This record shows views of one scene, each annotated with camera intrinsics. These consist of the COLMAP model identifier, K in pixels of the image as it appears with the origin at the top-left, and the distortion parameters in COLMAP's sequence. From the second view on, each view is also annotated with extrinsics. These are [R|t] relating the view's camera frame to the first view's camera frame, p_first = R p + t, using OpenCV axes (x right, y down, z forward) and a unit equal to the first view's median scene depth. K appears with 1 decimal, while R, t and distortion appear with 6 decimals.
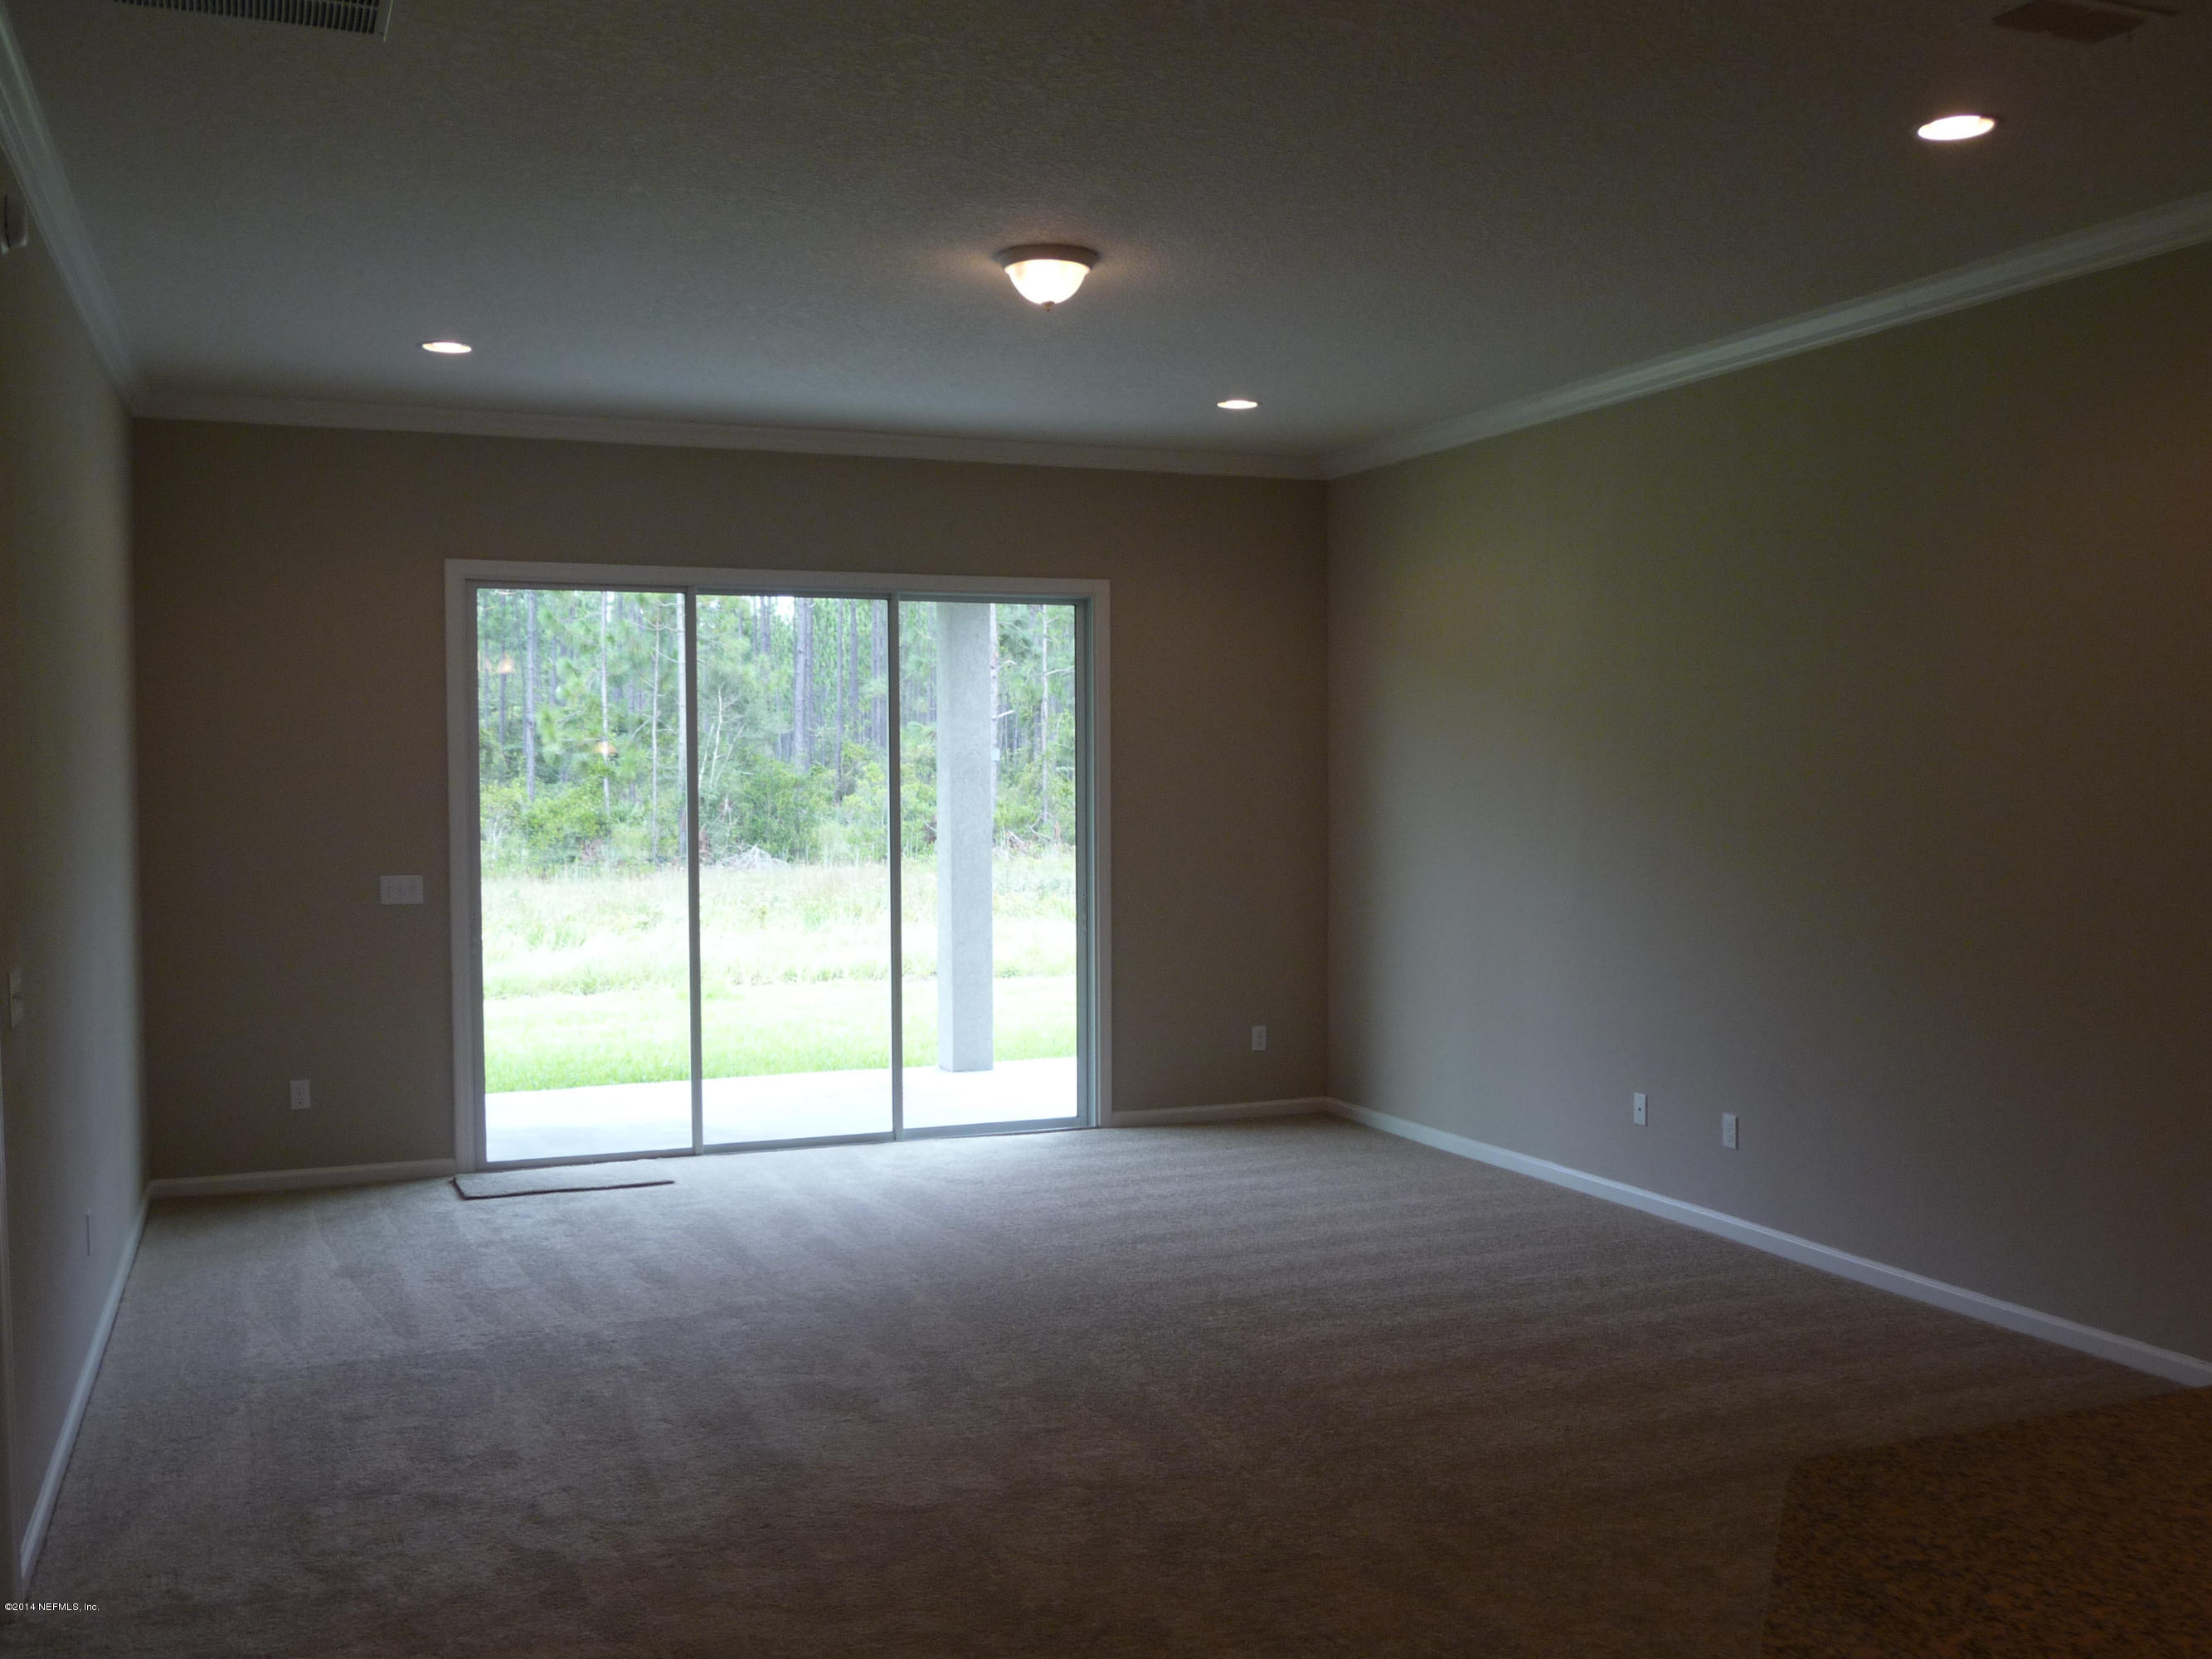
lens RADIAL K [[2008.6, 0, 1106.0], [0, 2008.6, 832.6], [0, 0, 1]] dist [-0.040439, 0.000000]
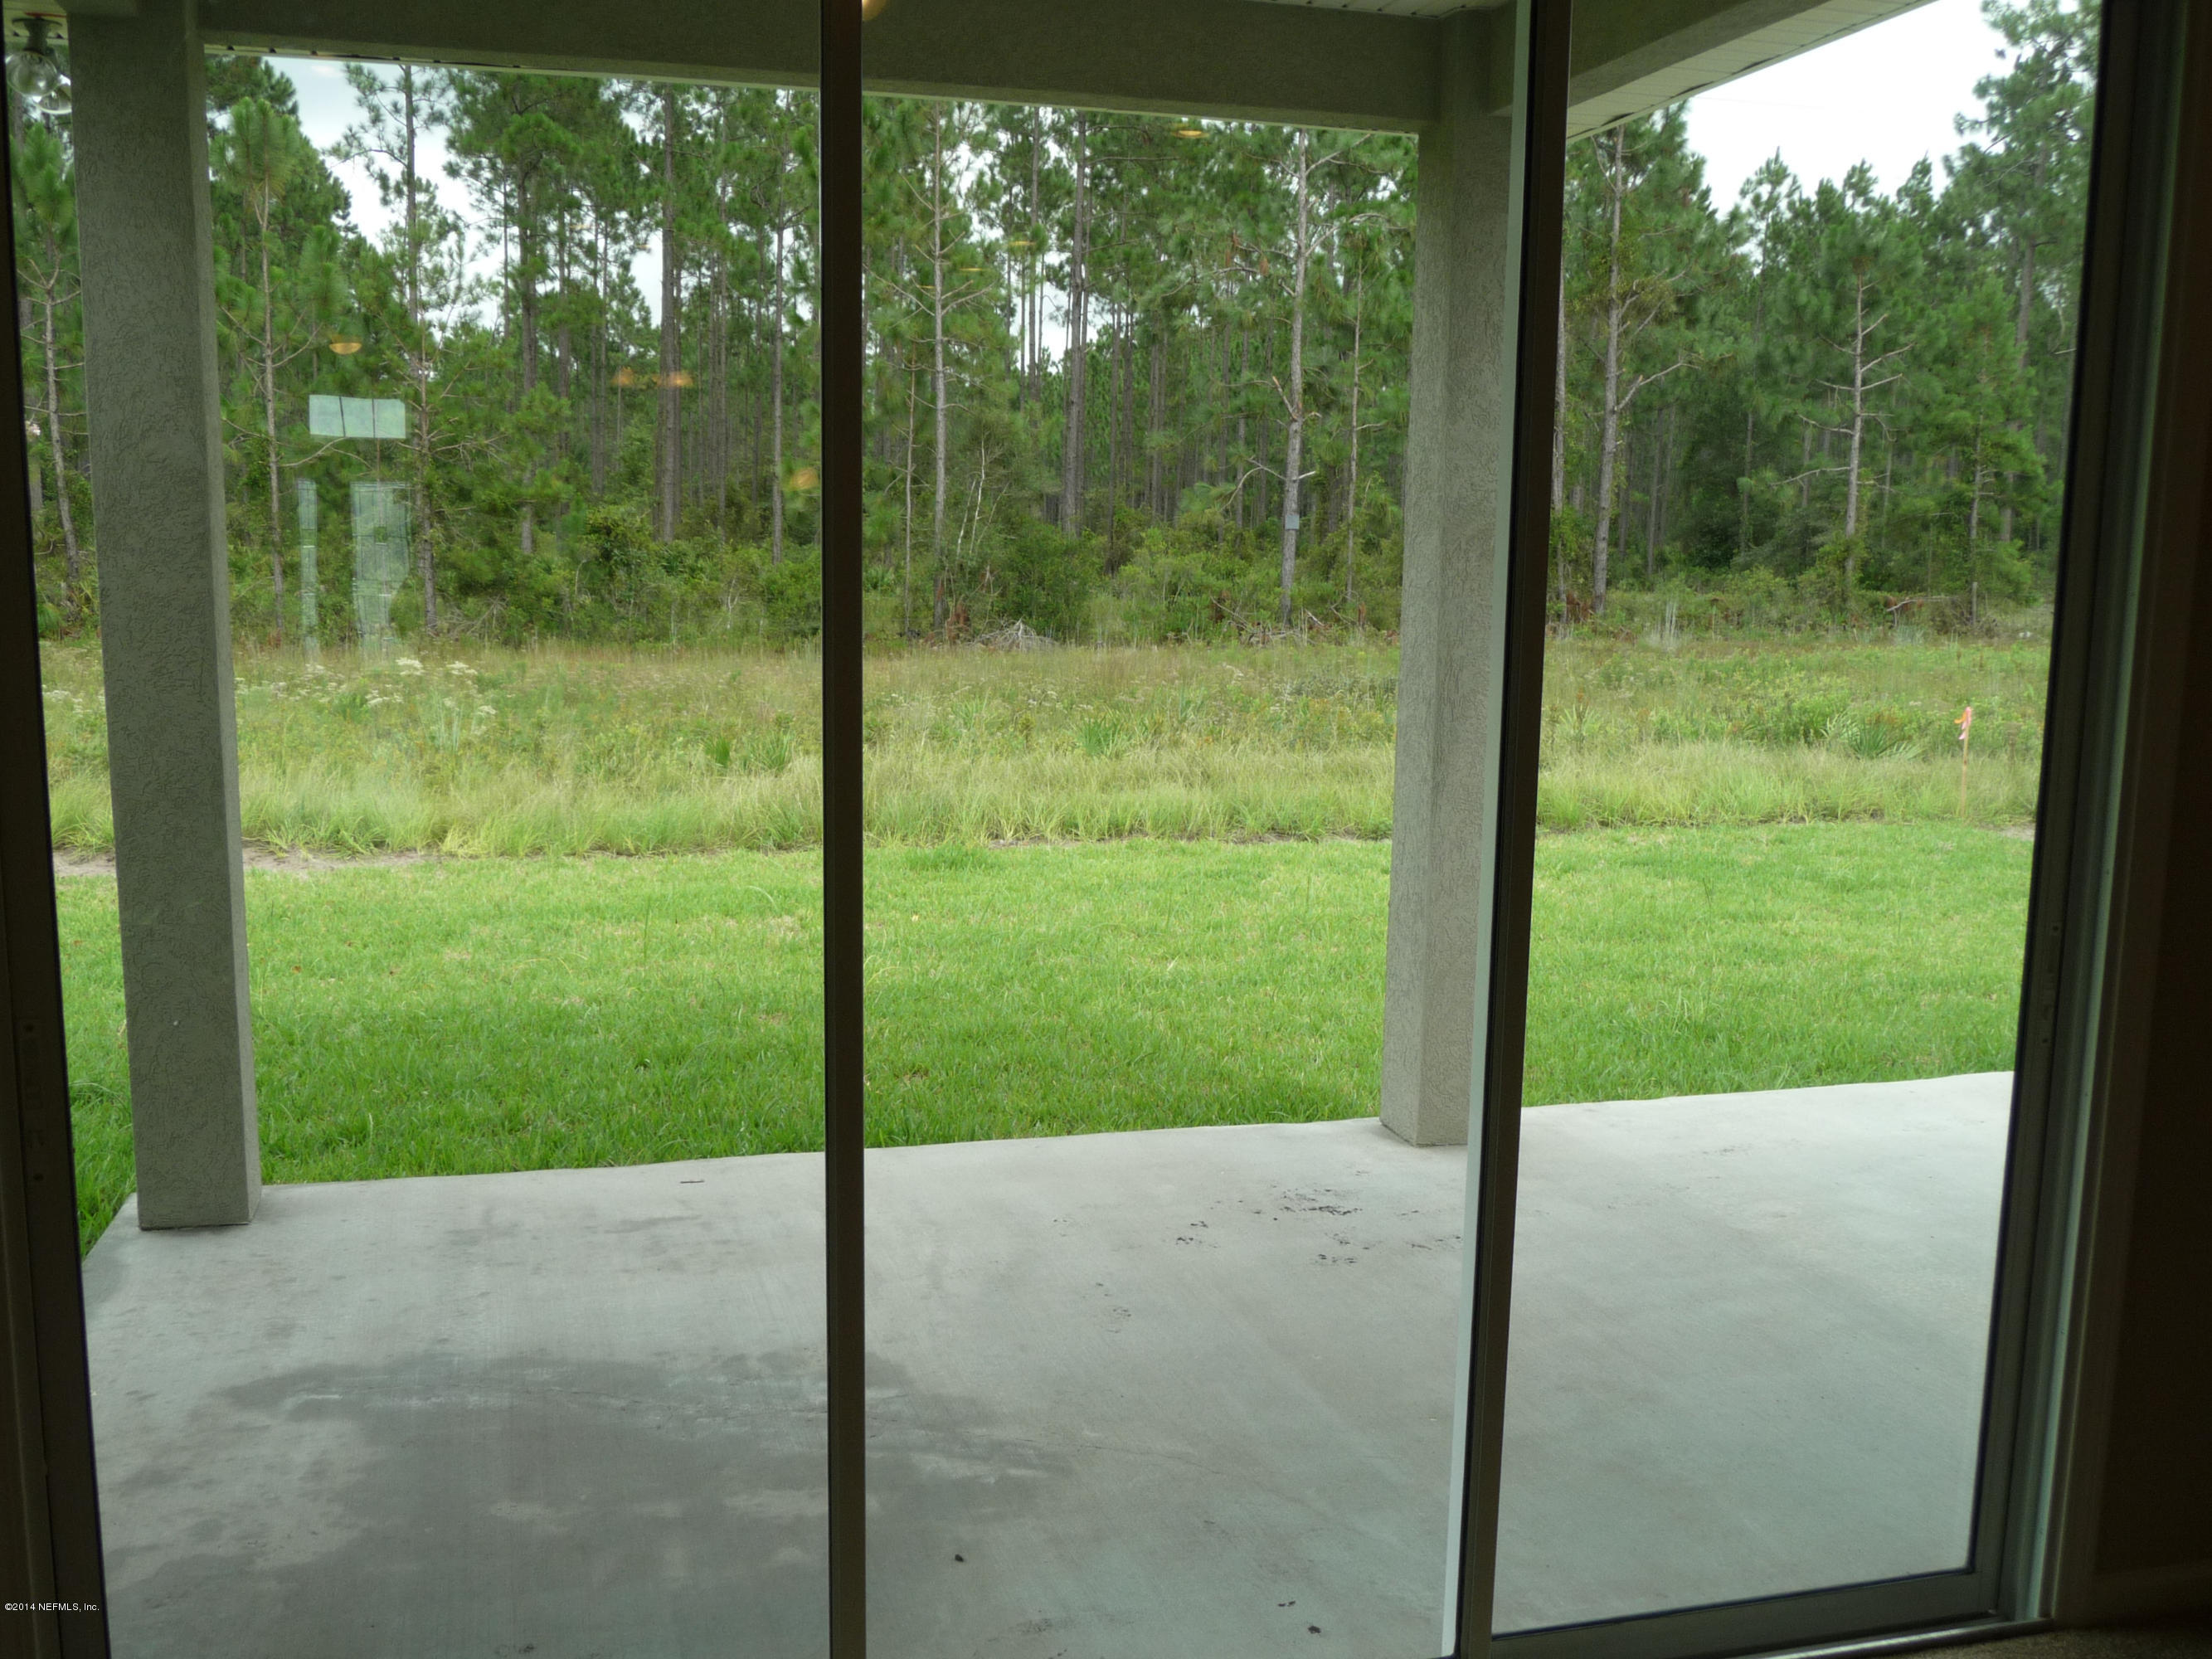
lens RADIAL K [[2008.6, 0, 1103.8], [0, 2008.6, 830.9], [0, 0, 1]] dist [-0.040439, 0.000000]
pose [[0.991213, 0.039447, -0.126257, -0.022781], [-0.025007, 0.993168, 0.113982, -0.003168], [0.129891, -0.109823, 0.985427, 0.124224]]
